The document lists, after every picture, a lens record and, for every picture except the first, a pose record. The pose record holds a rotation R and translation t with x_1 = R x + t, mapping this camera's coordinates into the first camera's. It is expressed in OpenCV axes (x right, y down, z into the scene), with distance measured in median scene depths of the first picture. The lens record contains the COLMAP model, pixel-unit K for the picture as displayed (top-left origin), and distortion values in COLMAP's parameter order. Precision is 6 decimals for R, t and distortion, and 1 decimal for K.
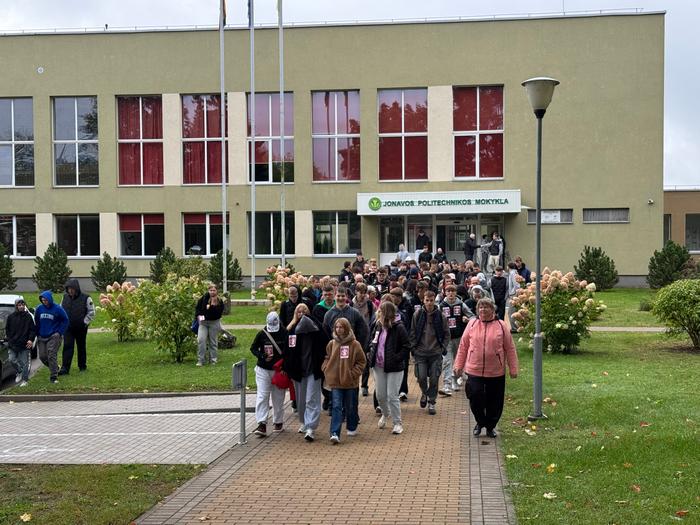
lens RADIAL K [[977.6, 0, 350.0], [0, 977.6, 262.5], [0, 0, 1]] dist [0.221439, -0.523590]
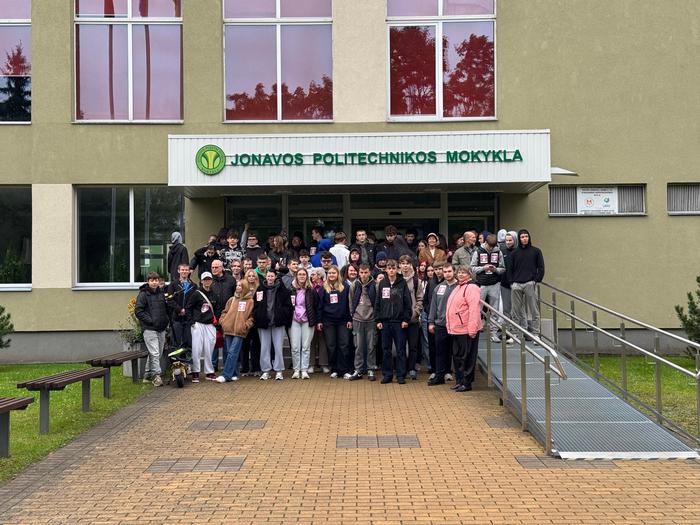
lens RADIAL K [[977.6, 0, 350.0], [0, 977.6, 262.5], [0, 0, 1]] dist [0.221439, -0.523590]
pose [[0.992853, 0.004320, 0.119263, 0.033818], [0.001508, 0.998811, -0.048734, 0.004730], [-0.119332, 0.048566, 0.991666, 0.560339]]
